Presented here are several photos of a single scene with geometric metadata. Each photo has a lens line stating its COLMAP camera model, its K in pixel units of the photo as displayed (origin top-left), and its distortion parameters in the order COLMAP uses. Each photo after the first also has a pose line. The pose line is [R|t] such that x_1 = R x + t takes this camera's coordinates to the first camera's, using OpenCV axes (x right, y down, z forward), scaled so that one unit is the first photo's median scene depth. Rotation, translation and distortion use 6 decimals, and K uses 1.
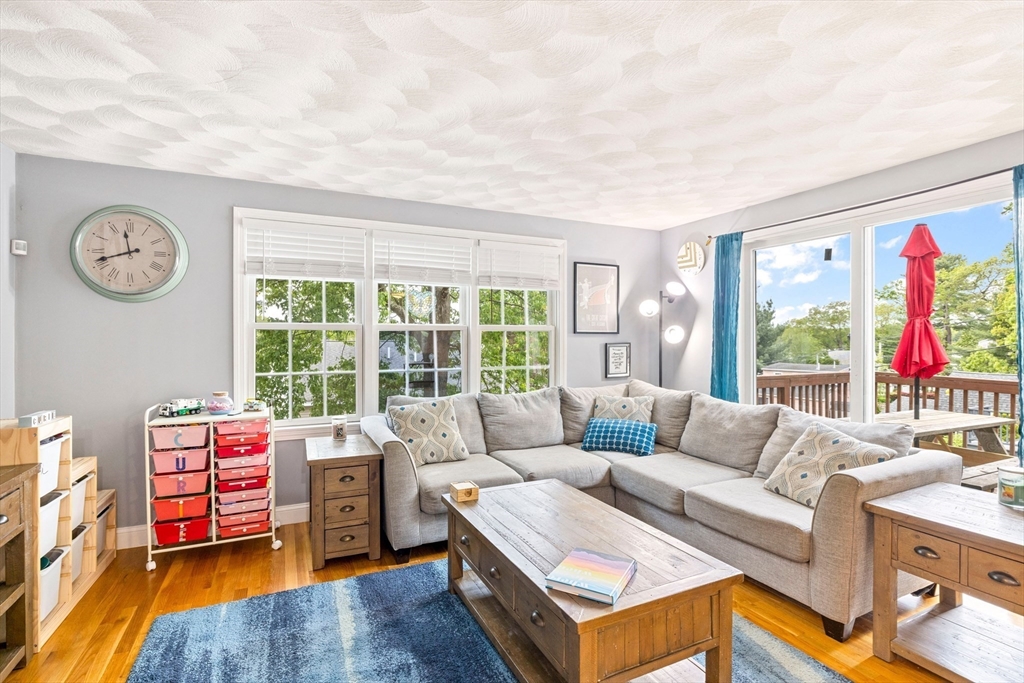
lens RADIAL K [[489.2, 0, 512.9], [0, 489.2, 338.6], [0, 0, 1]] dist [-0.003529, 0.002040]
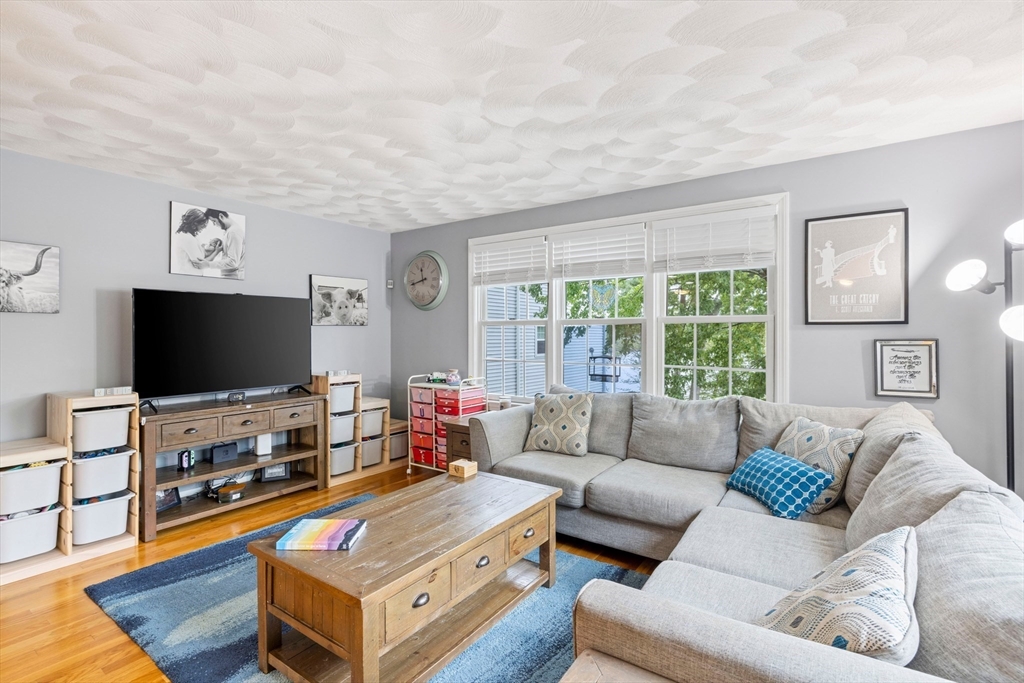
lens RADIAL K [[489.2, 0, 511.7], [0, 489.2, 335.5], [0, 0, 1]] dist [-0.003529, 0.002040]
pose [[0.482064, 0.002594, -0.876132, 0.669793], [-0.001006, 0.999997, 0.002407, 0.004015], [0.876136, -0.000279, 0.482065, 0.398105]]
